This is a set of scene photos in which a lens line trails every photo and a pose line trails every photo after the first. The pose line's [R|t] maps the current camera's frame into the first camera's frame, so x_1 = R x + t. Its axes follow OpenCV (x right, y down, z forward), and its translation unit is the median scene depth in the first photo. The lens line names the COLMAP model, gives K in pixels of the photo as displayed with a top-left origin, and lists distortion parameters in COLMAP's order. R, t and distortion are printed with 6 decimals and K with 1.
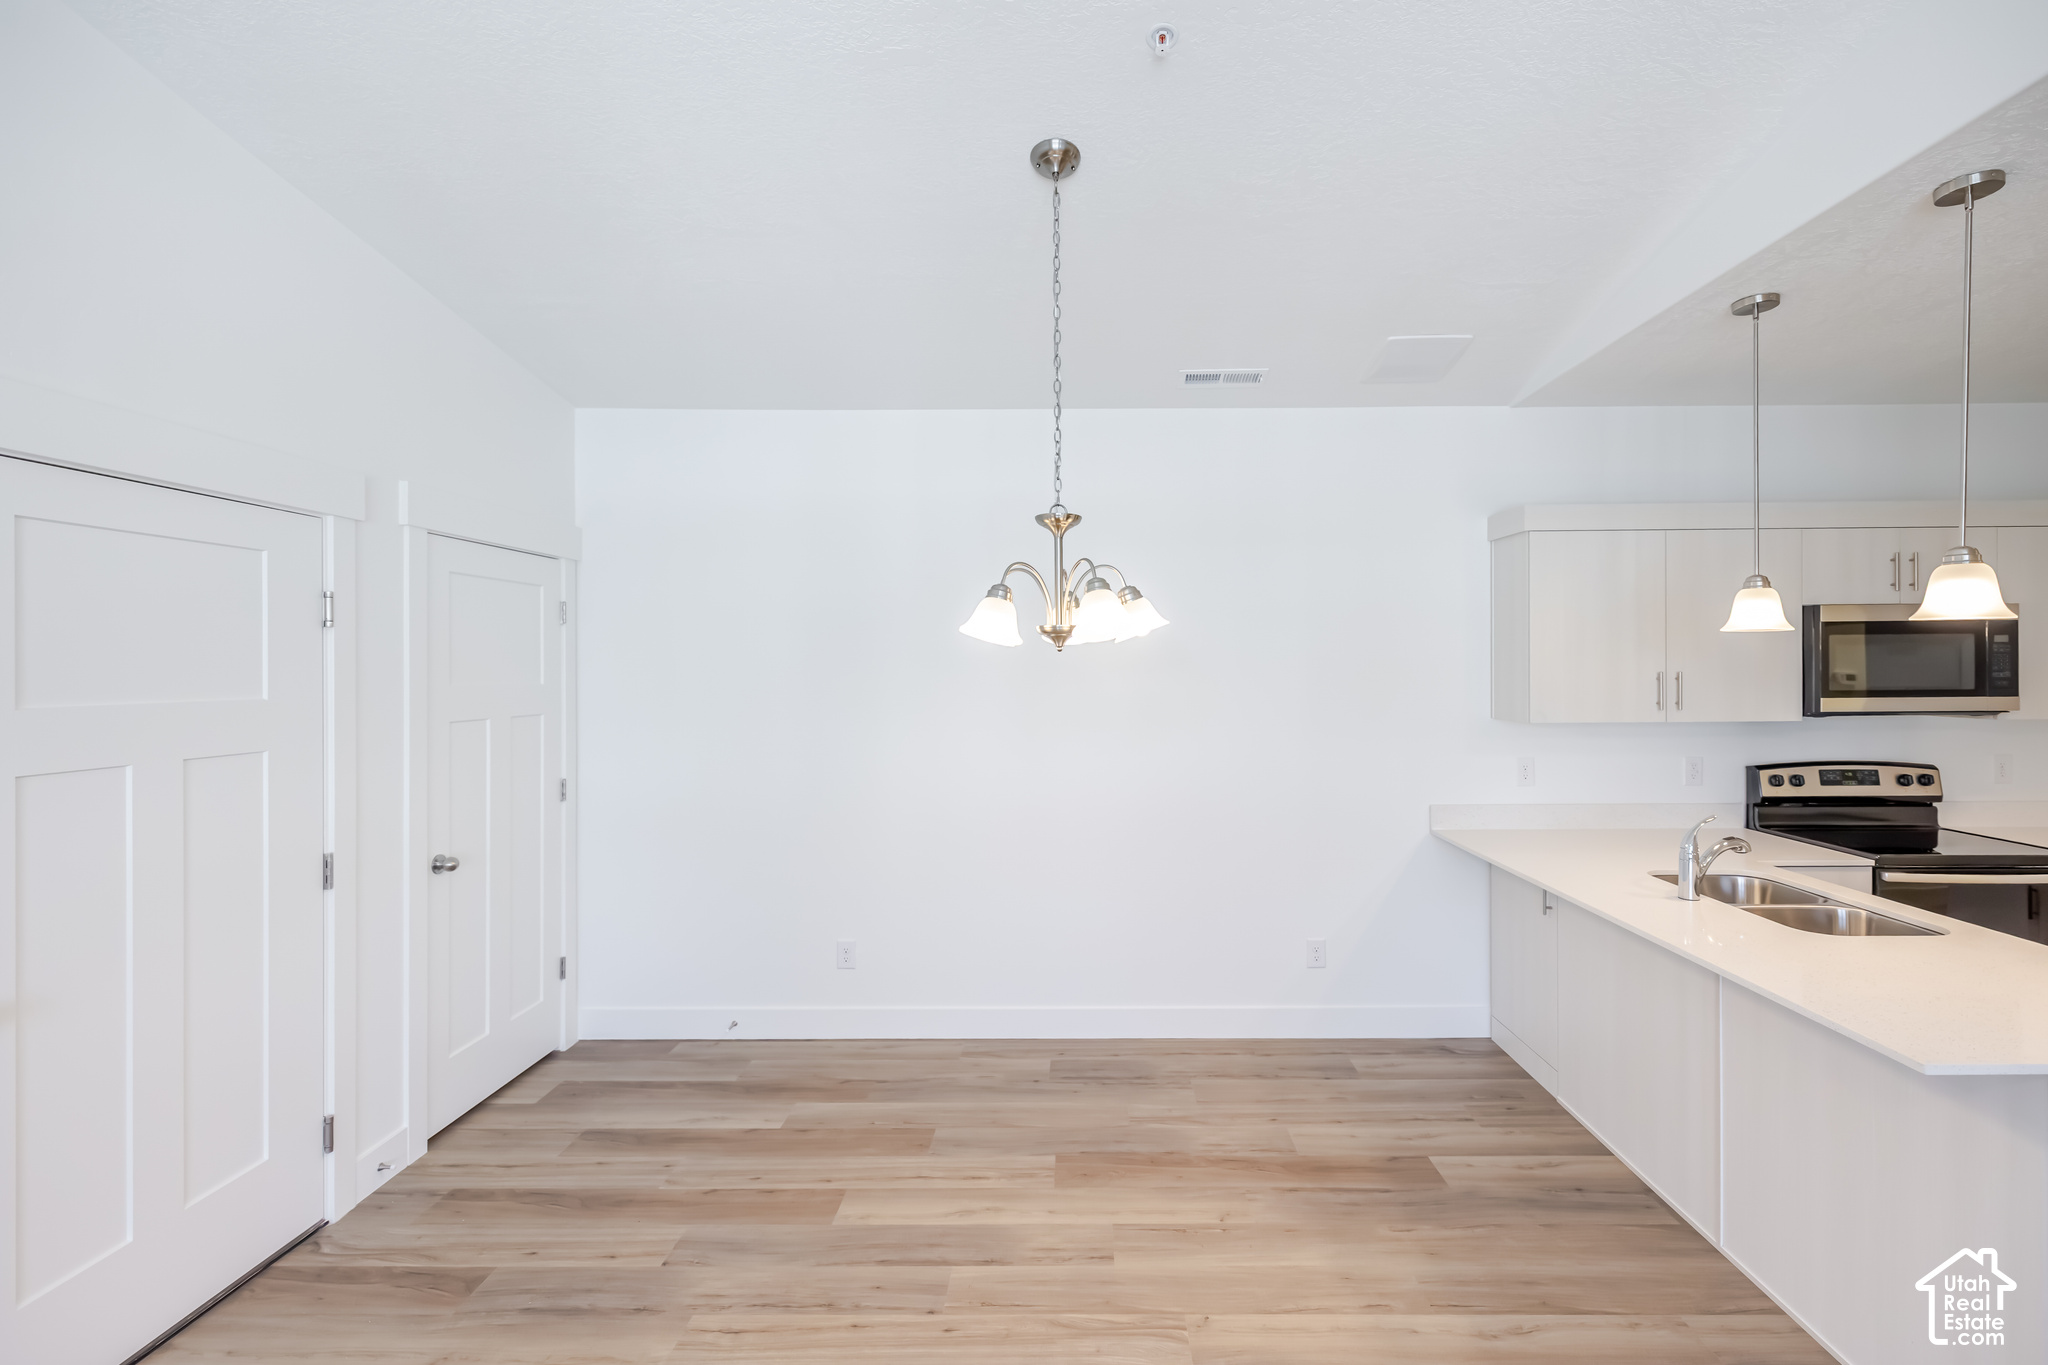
lens RADIAL K [[889.2, 0, 1027.3], [0, 889.2, 698.2], [0, 0, 1]] dist [-0.005615, -0.000420]
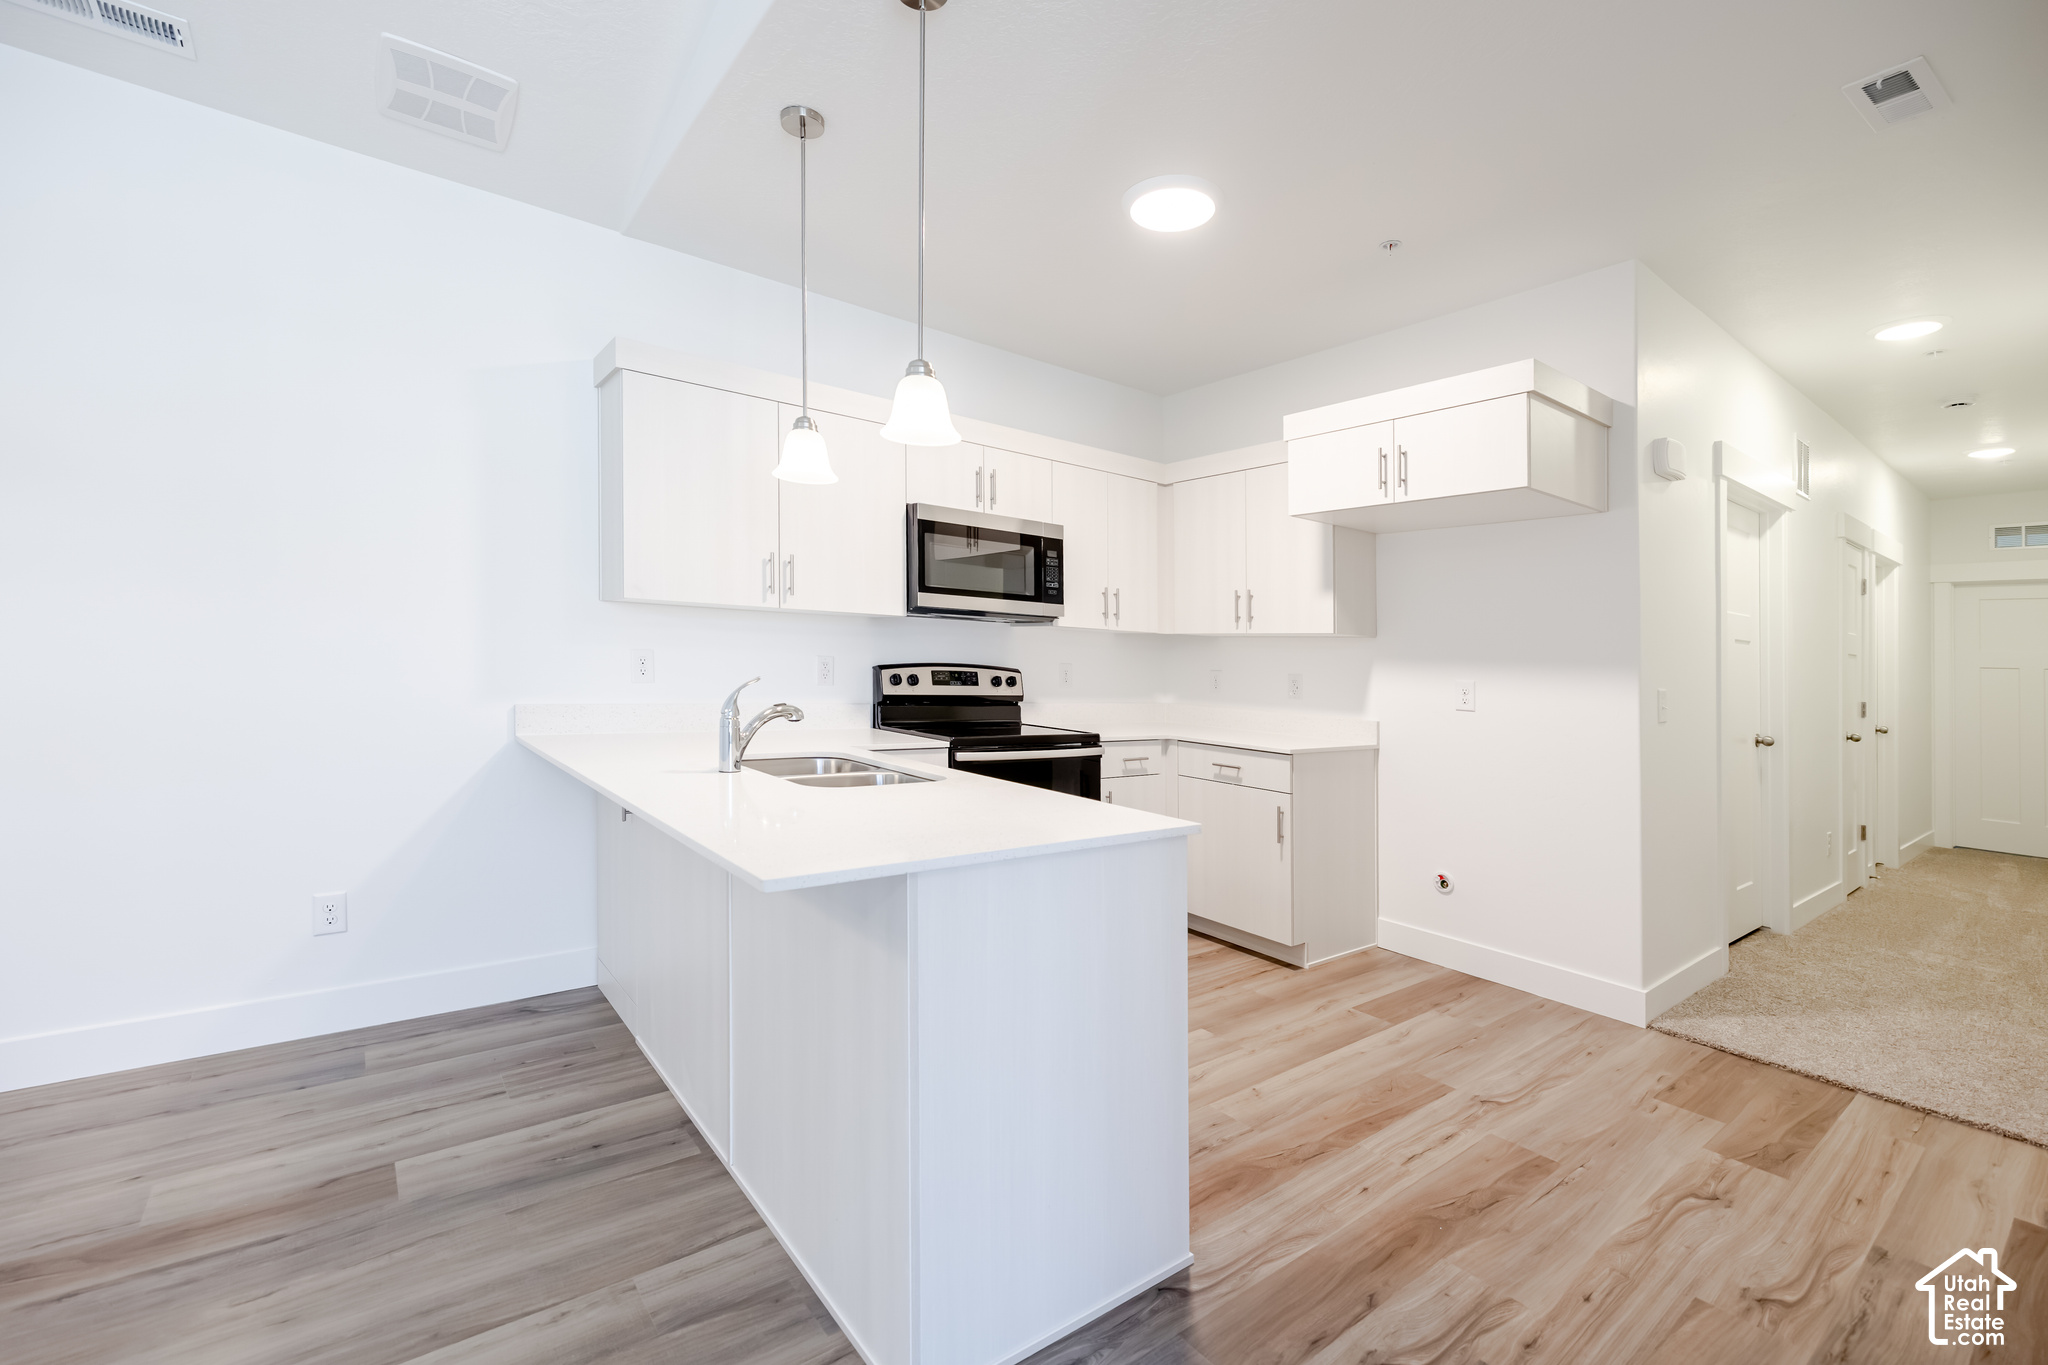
lens RADIAL K [[889.2, 0, 1011.2], [0, 889.2, 681.9], [0, 0, 1]] dist [-0.005615, -0.000420]
pose [[0.782551, 0.009392, 0.622515, 0.328640], [-0.001399, 0.999910, -0.013327, 0.117474], [-0.622584, 0.009558, 0.782494, 0.112126]]
